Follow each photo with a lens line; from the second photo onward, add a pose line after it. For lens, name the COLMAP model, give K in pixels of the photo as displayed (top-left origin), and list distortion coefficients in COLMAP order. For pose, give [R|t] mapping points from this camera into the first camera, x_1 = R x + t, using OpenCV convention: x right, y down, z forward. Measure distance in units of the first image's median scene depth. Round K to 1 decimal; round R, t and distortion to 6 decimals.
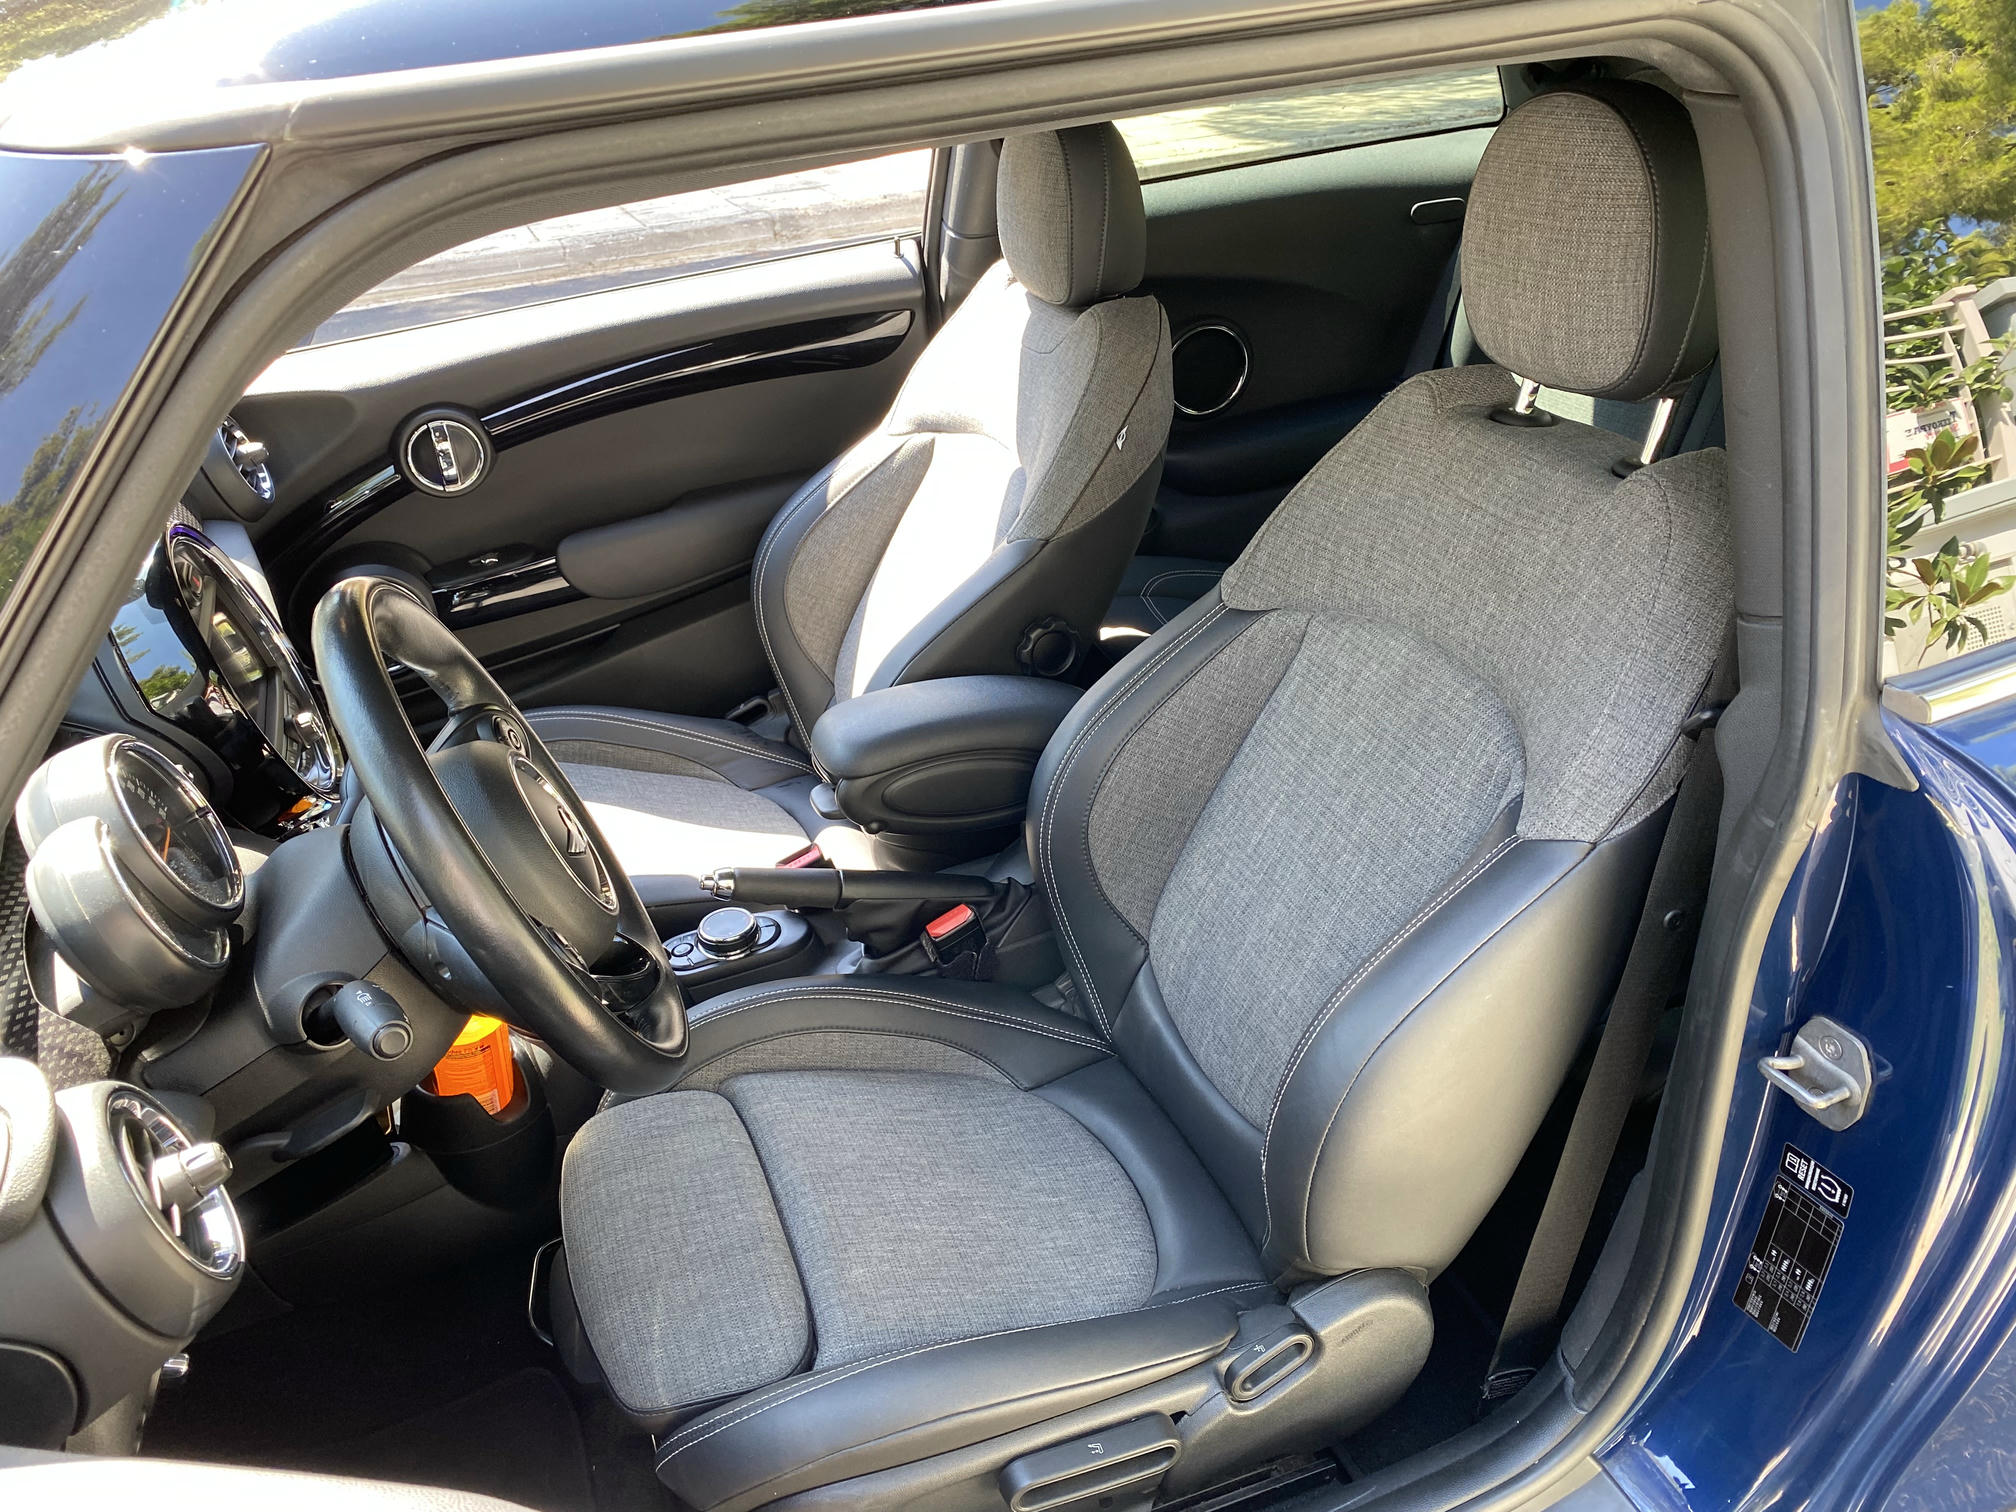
lens RADIAL K [[1519.5, 0, 1002.0], [0, 1519.5, 760.2], [0, 0, 1]] dist [-0.010172, -0.008888]
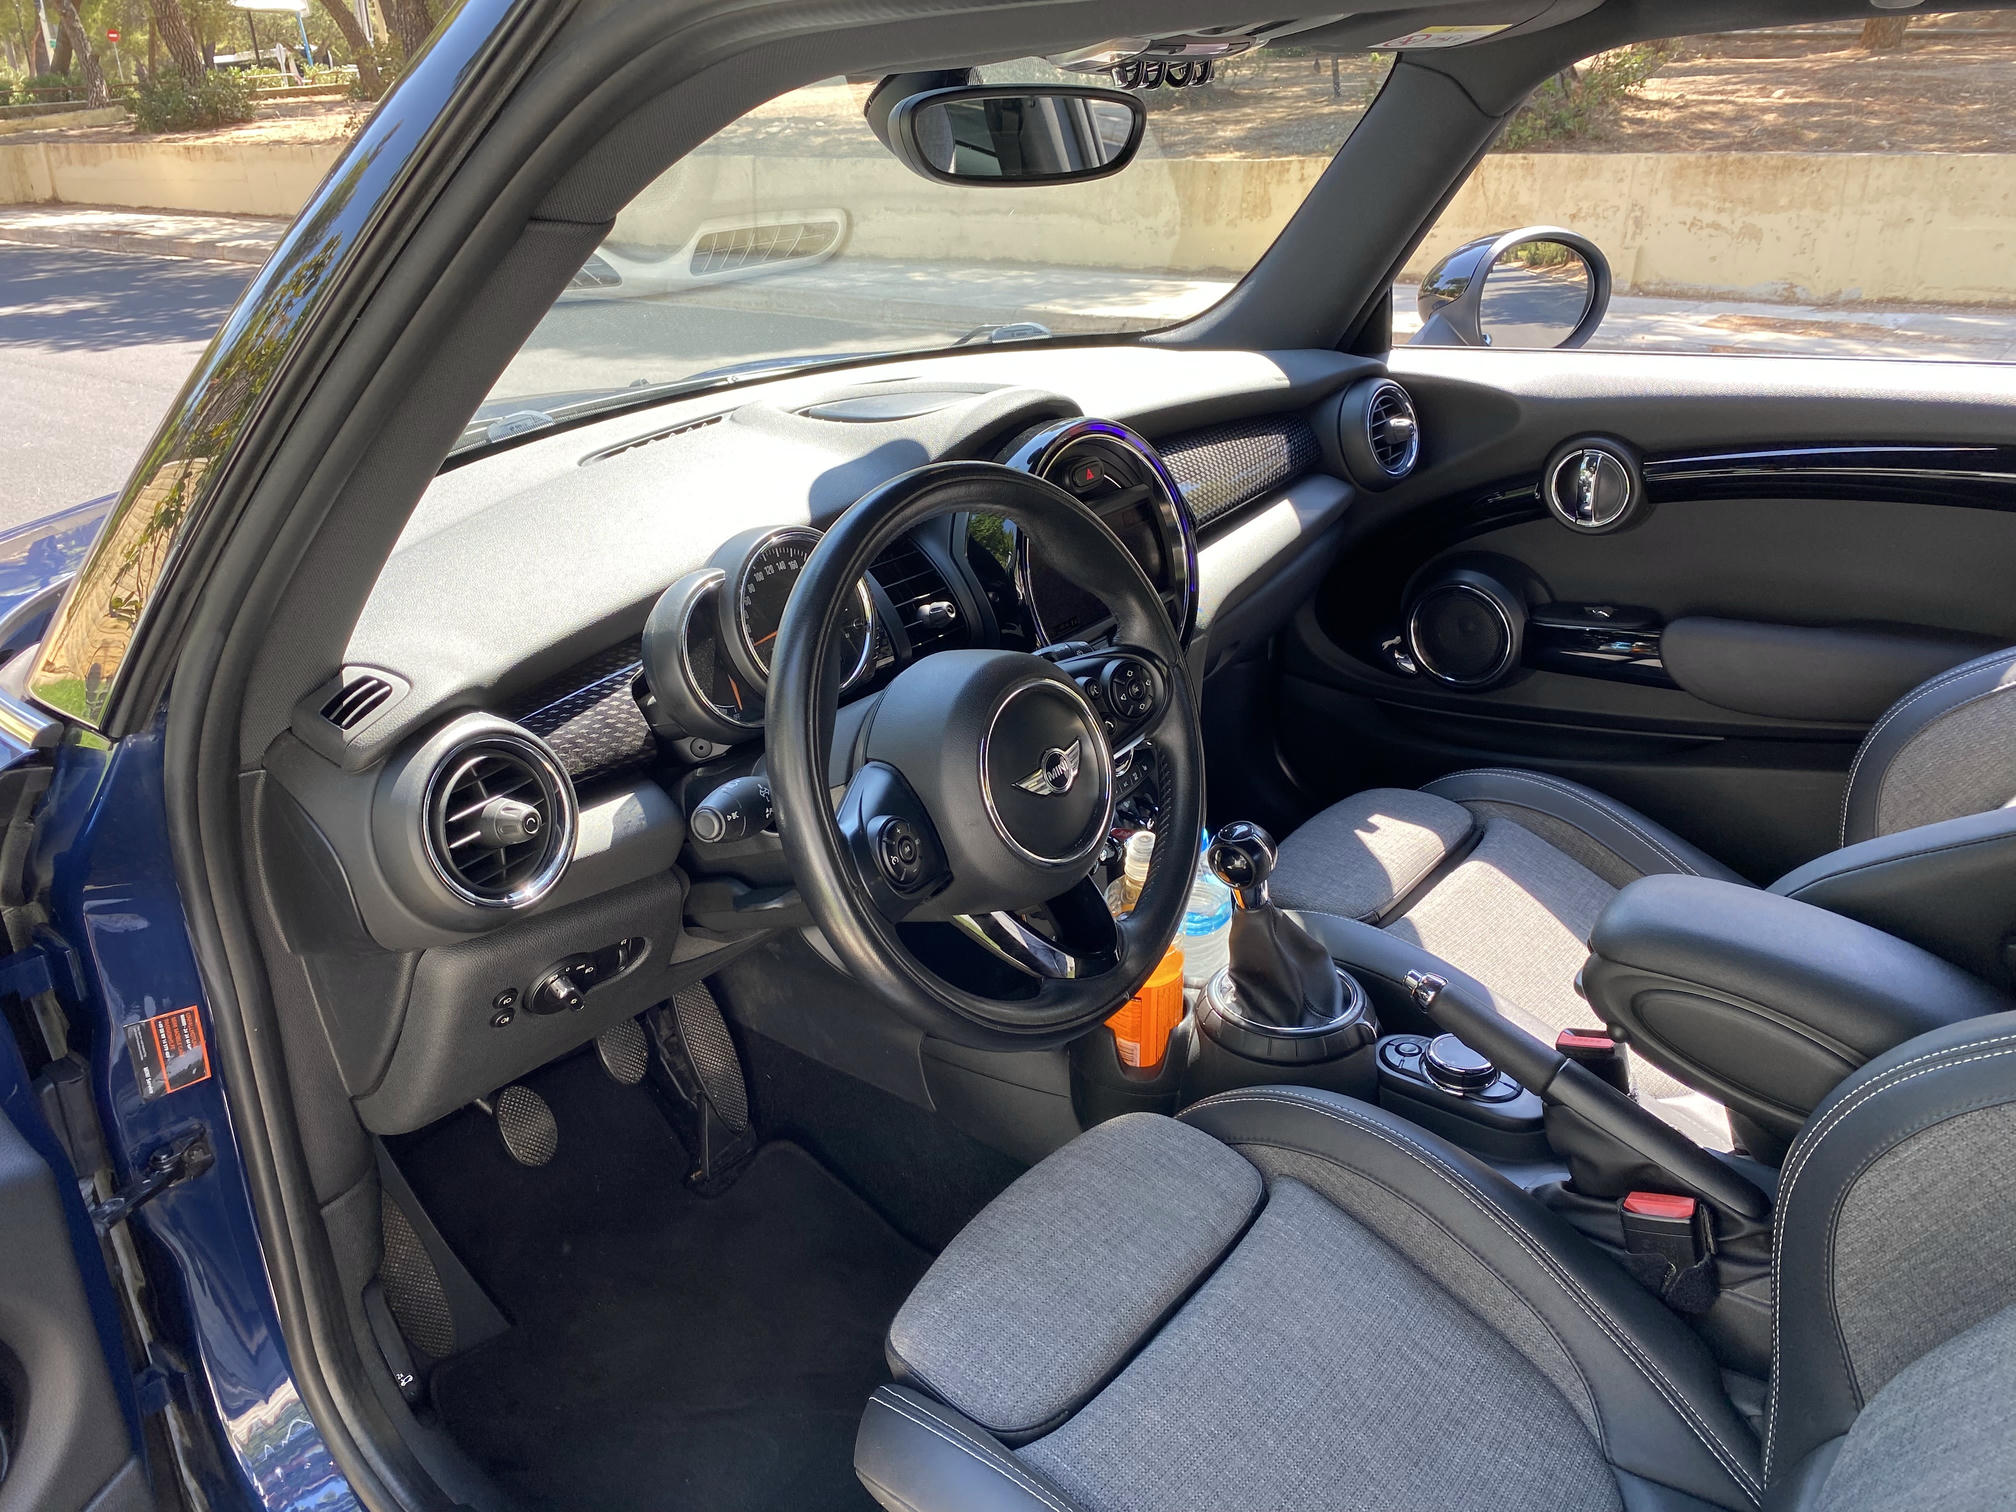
lens RADIAL K [[1519.5, 0, 1002.0], [0, 1519.5, 760.2], [0, 0, 1]] dist [-0.010172, -0.008888]
pose [[0.486708, 0.381914, -0.785657, 0.292463], [-0.424345, 0.889493, 0.169510, -0.070935], [0.763575, 0.250888, 0.594987, 0.267944]]
